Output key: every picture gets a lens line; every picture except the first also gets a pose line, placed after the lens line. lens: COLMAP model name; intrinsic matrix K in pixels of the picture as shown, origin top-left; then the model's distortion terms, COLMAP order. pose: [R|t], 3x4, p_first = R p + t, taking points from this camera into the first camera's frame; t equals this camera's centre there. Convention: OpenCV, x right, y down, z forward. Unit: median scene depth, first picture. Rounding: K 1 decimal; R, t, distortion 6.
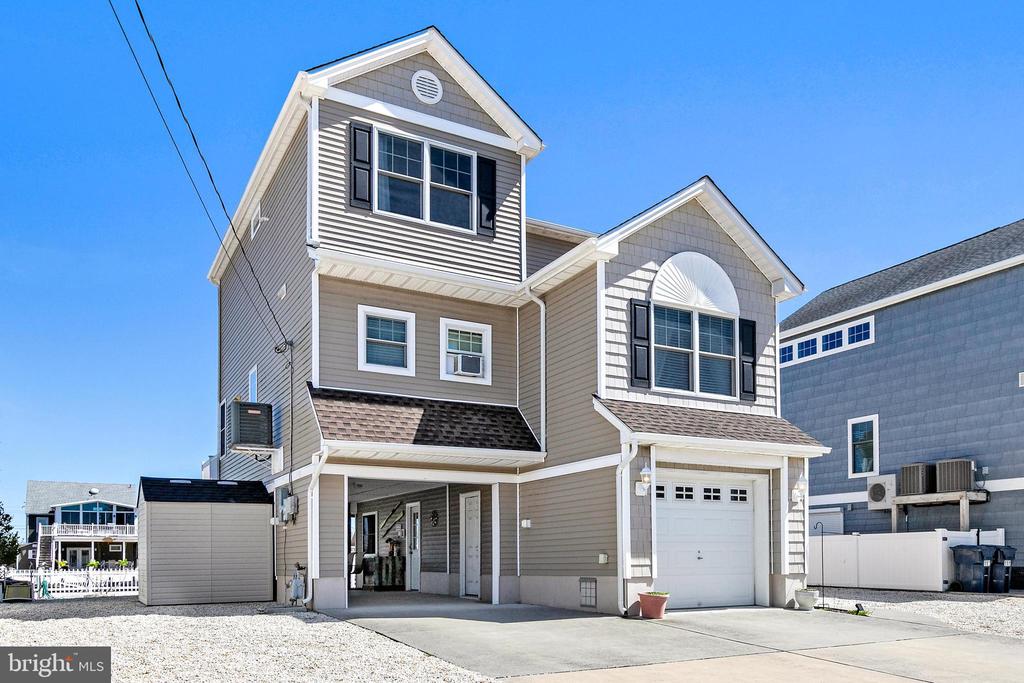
lens RADIAL K [[801.7, 0, 546.1], [0, 801.7, 549.6], [0, 0, 1]] dist [-0.000730, -0.000731]
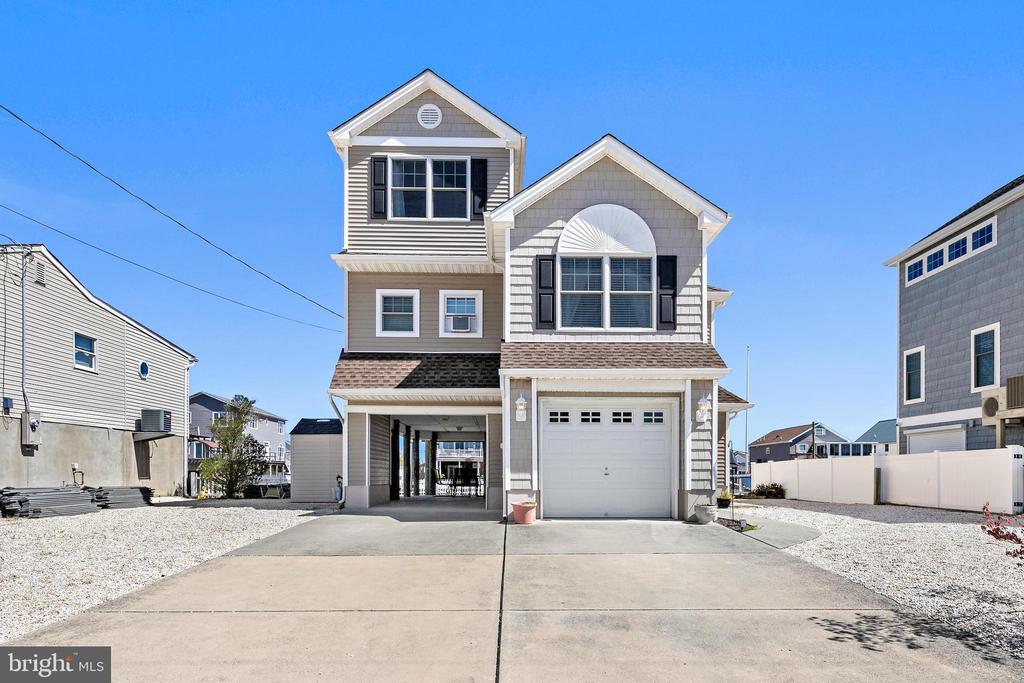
lens RADIAL K [[642.9, 0, 515.4], [0, 642.9, 475.2], [0, 0, 1]] dist [0.001551, 0.001588]
pose [[0.876177, 0.009032, -0.481904, 0.507400], [-0.003438, 0.999916, 0.012489, 0.001030], [0.481976, -0.009285, 0.876135, 0.137331]]
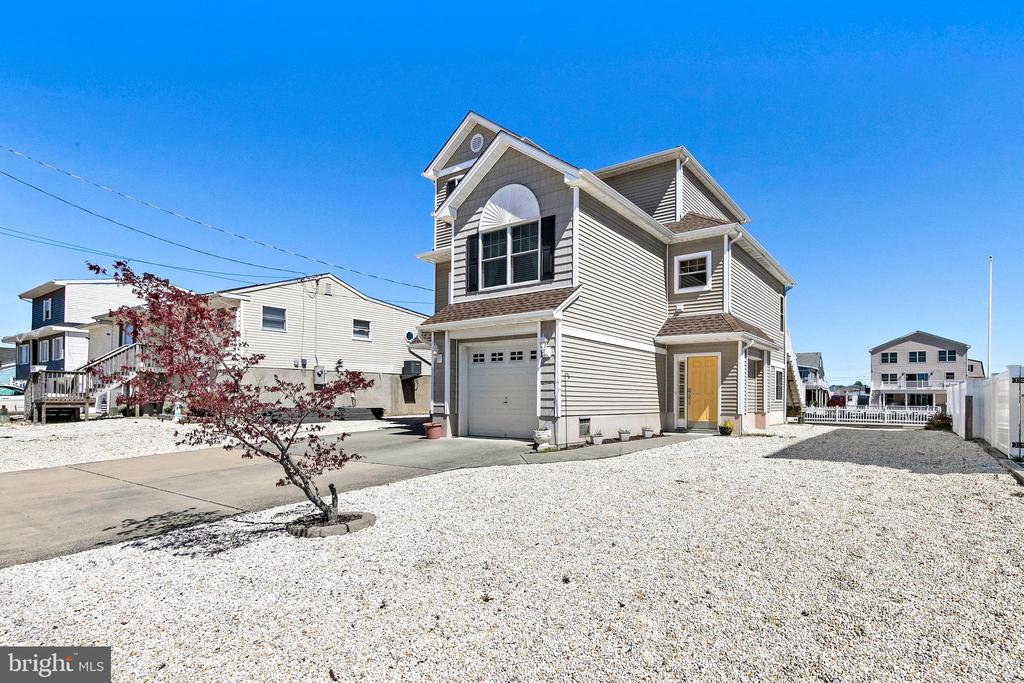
lens RADIAL K [[516.0, 0, 561.4], [0, 516.0, 395.4], [0, 0, 1]] dist [-0.000507, 0.012237]
pose [[0.440086, 0.001707, -0.897954, 1.026942], [-0.001535, 0.999998, 0.001149, -0.002684], [0.897954, 0.000873, 0.440088, 0.675174]]
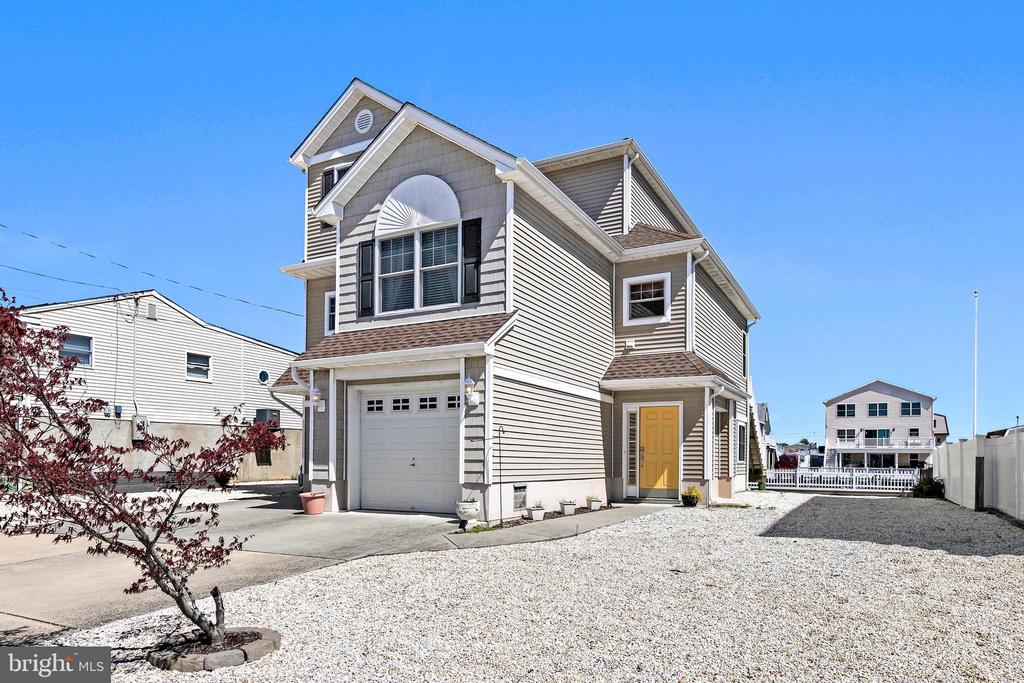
lens RADIAL K [[644.7, 0, 509.5], [0, 644.7, 455.1], [0, 0, 1]] dist [0.008035, 0.002269]
pose [[0.525853, 0.002733, -0.850571, 0.963479], [-0.002812, 0.999995, 0.001475, -0.003857], [0.850571, 0.001616, 0.525858, 0.647225]]
